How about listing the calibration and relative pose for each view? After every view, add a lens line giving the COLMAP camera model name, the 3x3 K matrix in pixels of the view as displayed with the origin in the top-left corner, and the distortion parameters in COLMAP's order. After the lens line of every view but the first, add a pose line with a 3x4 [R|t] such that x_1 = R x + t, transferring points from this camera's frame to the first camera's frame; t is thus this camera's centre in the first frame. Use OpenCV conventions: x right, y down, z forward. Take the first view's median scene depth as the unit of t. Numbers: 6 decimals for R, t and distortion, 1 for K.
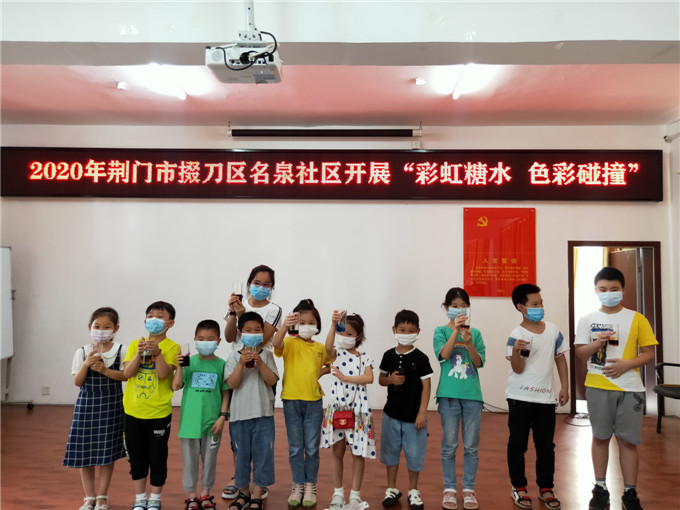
lens RADIAL K [[526.3, 0, 338.9], [0, 526.3, 254.2], [0, 0, 1]] dist [0.030292, 0.003017]
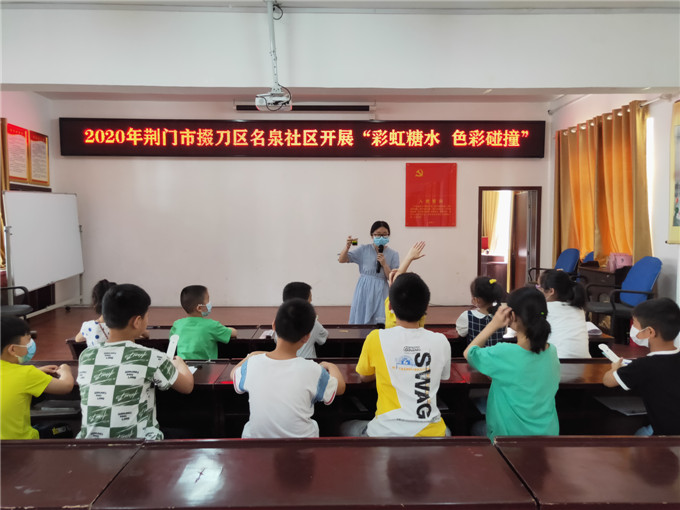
lens RADIAL K [[526.3, 0, 338.2], [0, 526.3, 256.1], [0, 0, 1]] dist [0.030292, 0.003017]
pose [[0.998617, -0.014111, 0.050650, -0.015828], [0.008435, 0.993832, 0.110578, 0.000362], [-0.051898, -0.109998, 0.992576, -0.397488]]
